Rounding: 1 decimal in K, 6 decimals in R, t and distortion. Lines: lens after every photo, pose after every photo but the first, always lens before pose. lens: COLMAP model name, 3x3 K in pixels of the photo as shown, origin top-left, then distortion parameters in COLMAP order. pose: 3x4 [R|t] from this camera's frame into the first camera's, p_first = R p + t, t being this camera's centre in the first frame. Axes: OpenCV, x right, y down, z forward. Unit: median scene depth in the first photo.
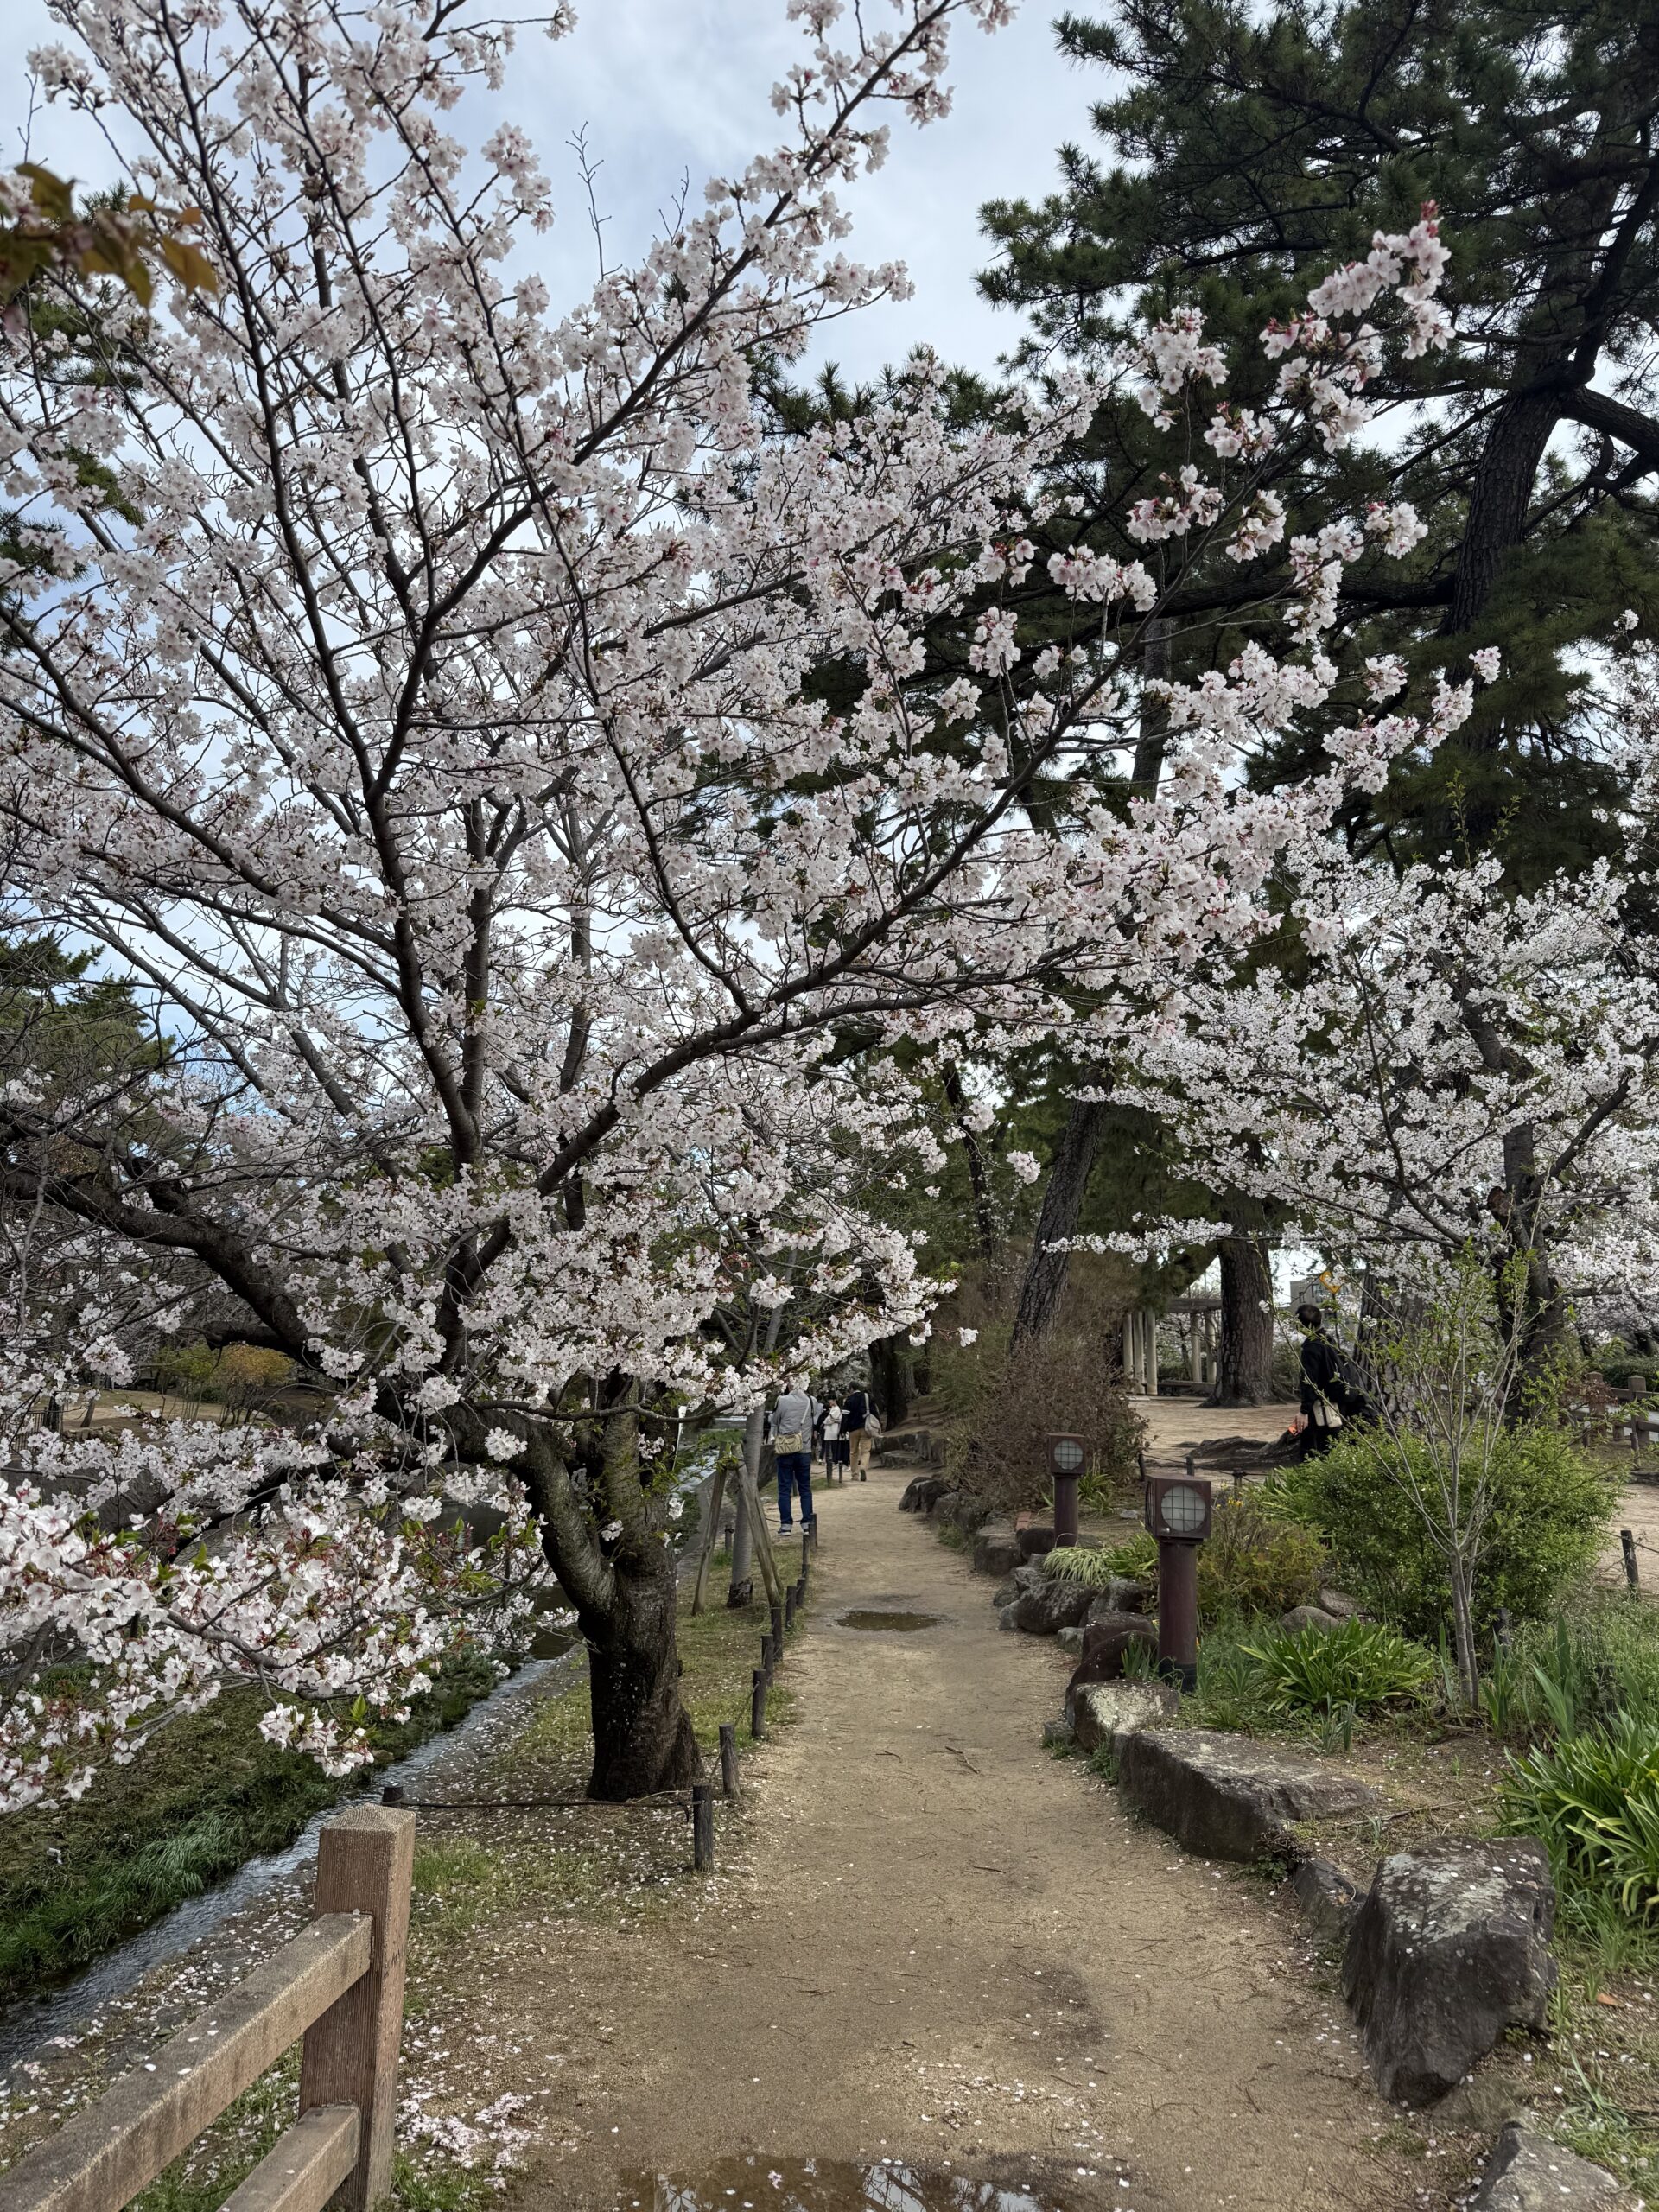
lens RADIAL K [[1601.5, 0, 820.9], [0, 1601.5, 1087.8], [0, 0, 1]] dist [0.053515, -0.082948]
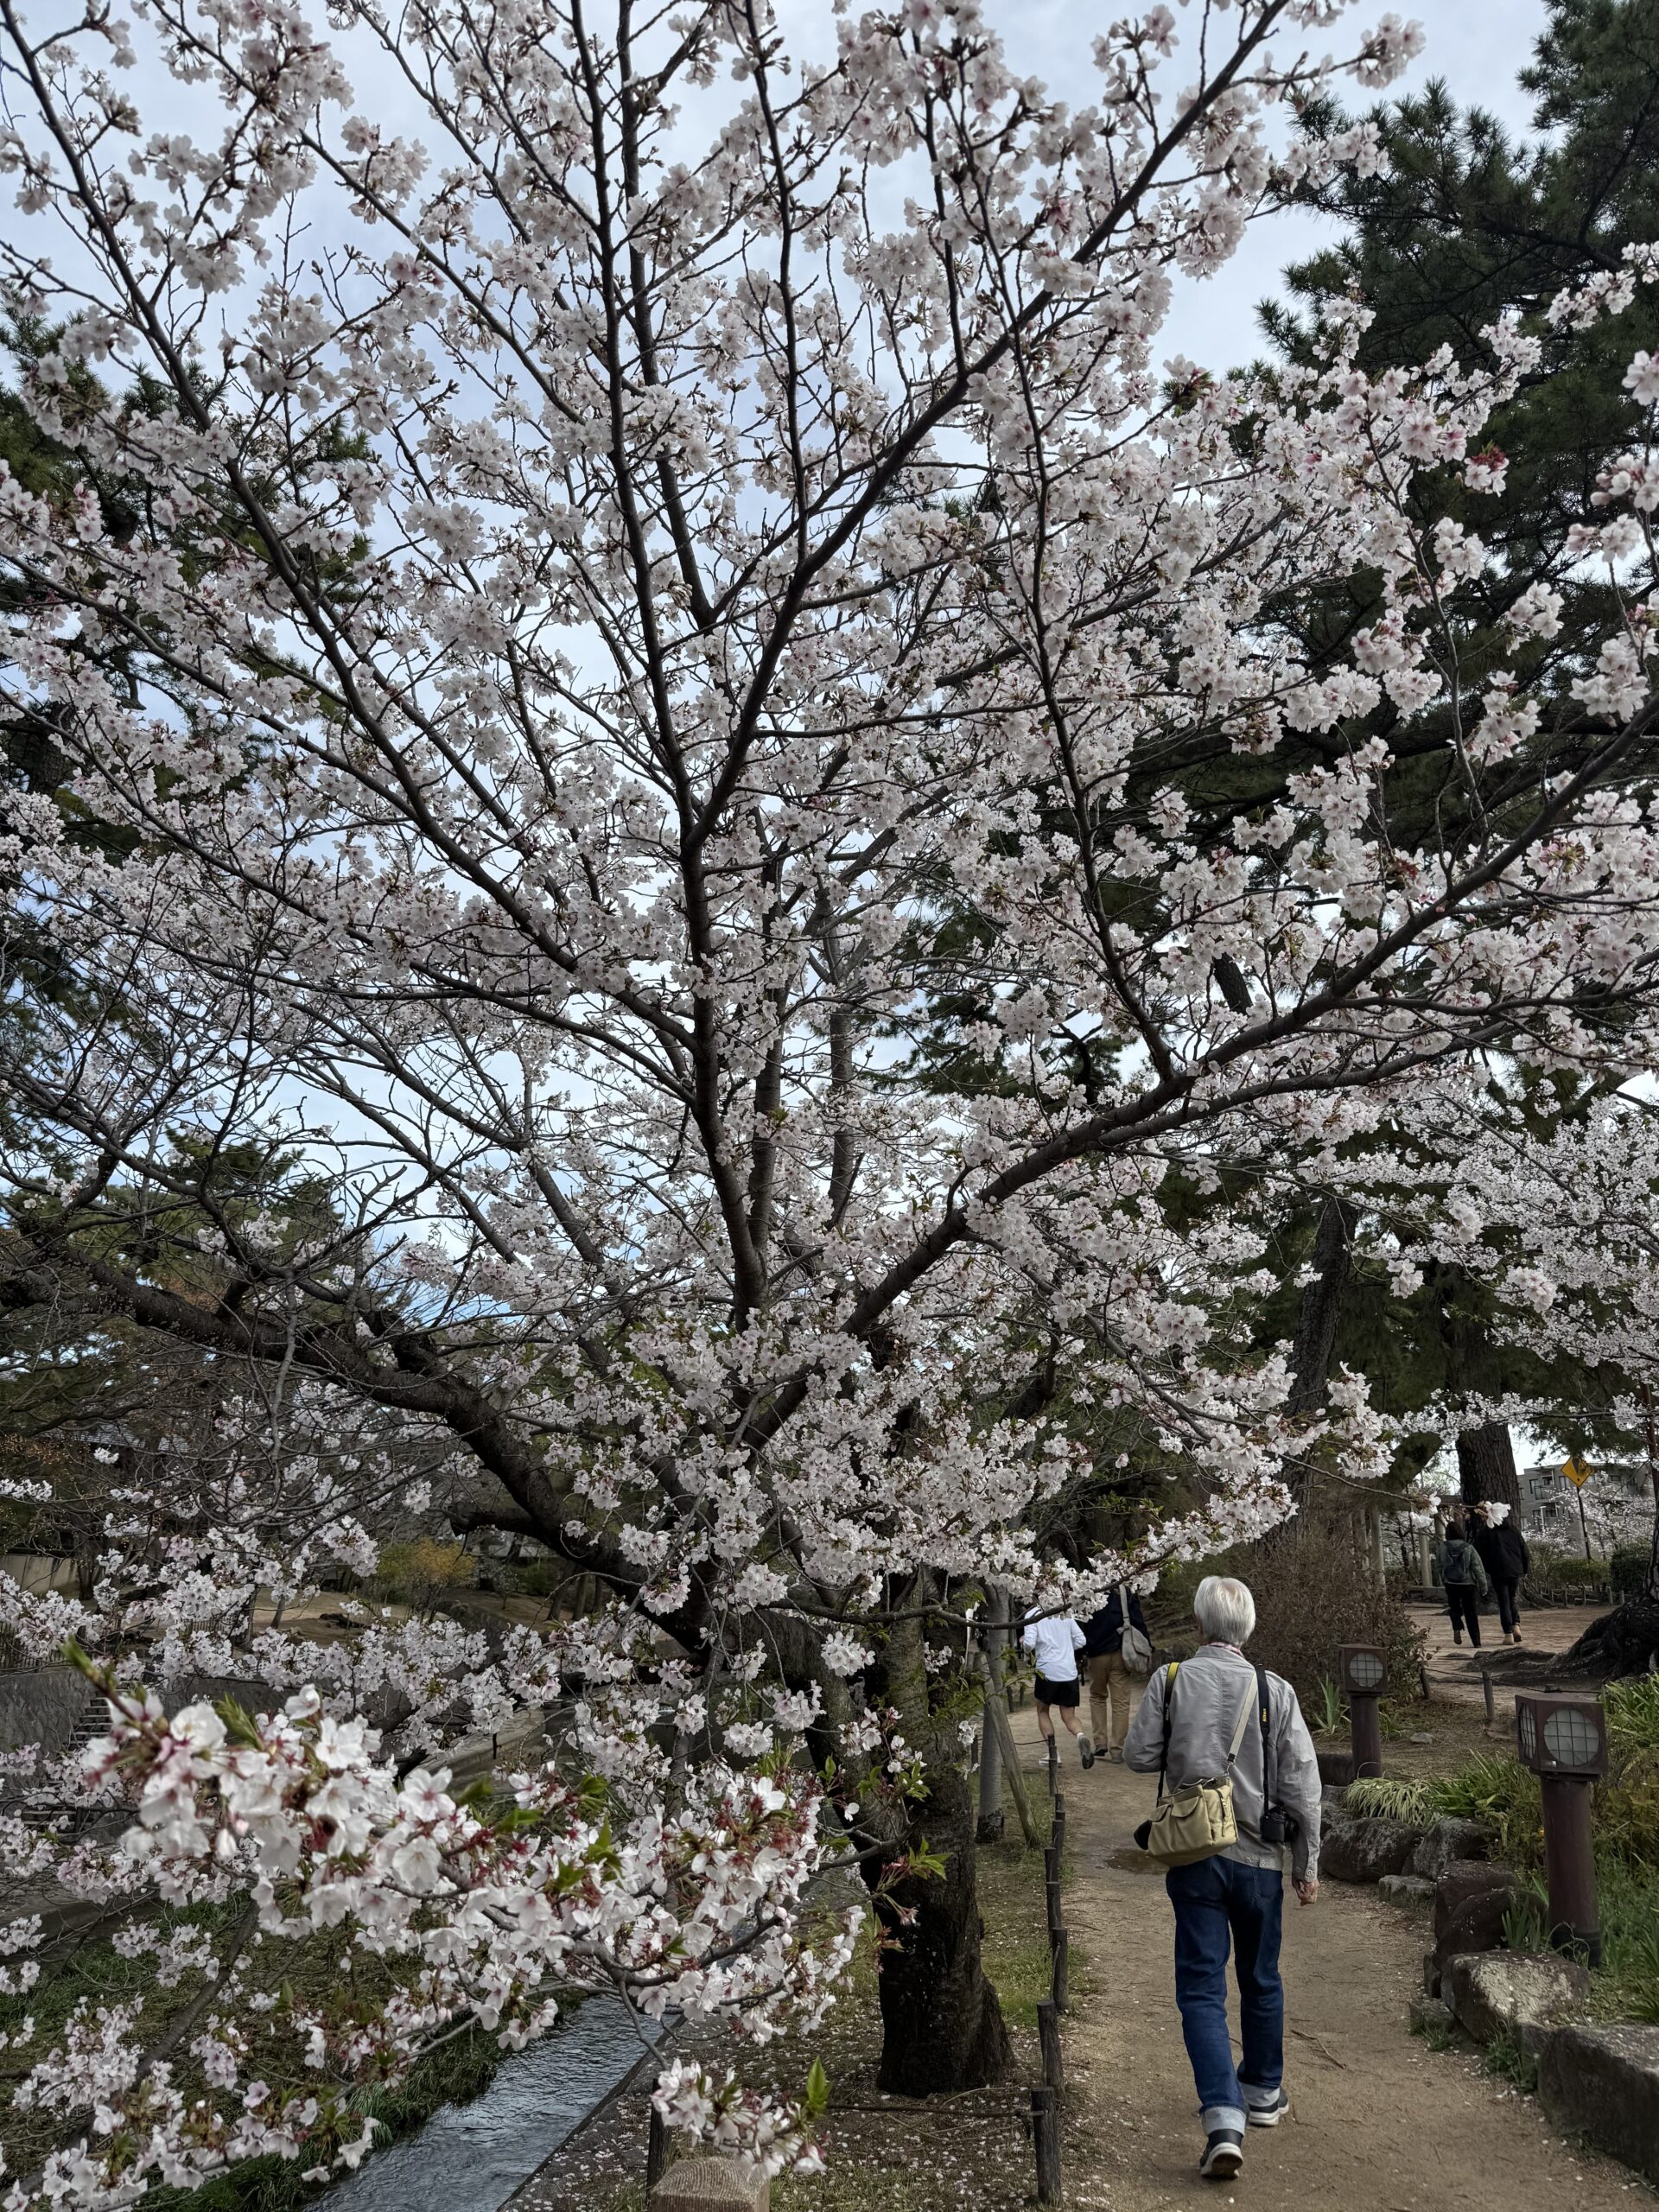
lens RADIAL K [[1585.8, 0, 829.5], [0, 1585.8, 1106.0], [0, 0, 1]] dist [0.039706, -0.048417]
pose [[0.995273, -0.026642, -0.093394, -0.095199], [0.016108, 0.993602, -0.111782, 0.032387], [0.095775, 0.109749, 0.989334, 0.150373]]
